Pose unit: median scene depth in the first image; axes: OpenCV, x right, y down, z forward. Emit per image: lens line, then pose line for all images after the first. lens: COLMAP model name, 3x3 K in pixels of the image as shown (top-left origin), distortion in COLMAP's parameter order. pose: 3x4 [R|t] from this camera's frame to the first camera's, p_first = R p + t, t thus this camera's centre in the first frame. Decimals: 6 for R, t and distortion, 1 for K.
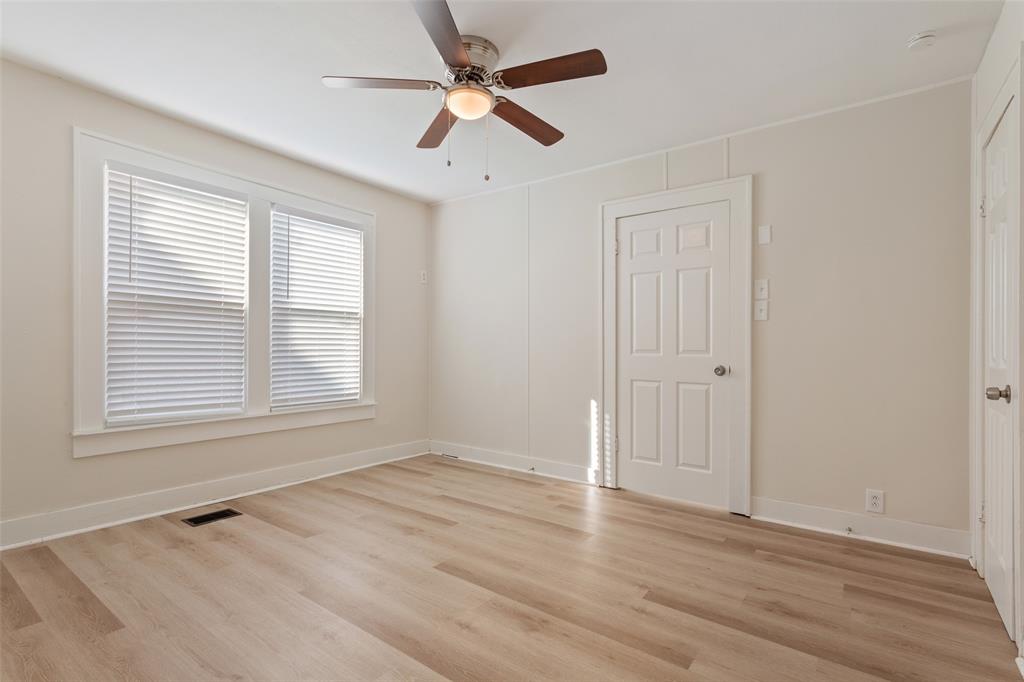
lens RADIAL K [[491.4, 0, 503.1], [0, 491.4, 337.0], [0, 0, 1]] dist [-0.001885, 0.002637]
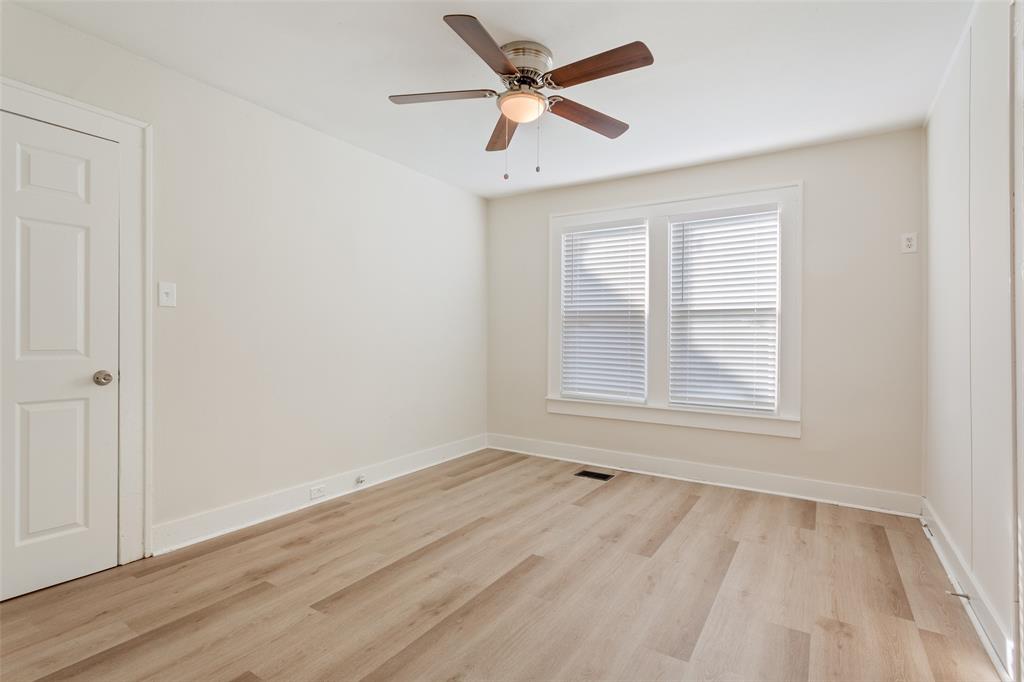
lens RADIAL K [[491.4, 0, 515.6], [0, 491.4, 335.8], [0, 0, 1]] dist [-0.001885, 0.002637]
pose [[0.068993, -0.019417, -0.997428, 0.652732], [0.008402, 0.999786, -0.018882, 0.013371], [0.997582, -0.007078, 0.069142, 0.635693]]
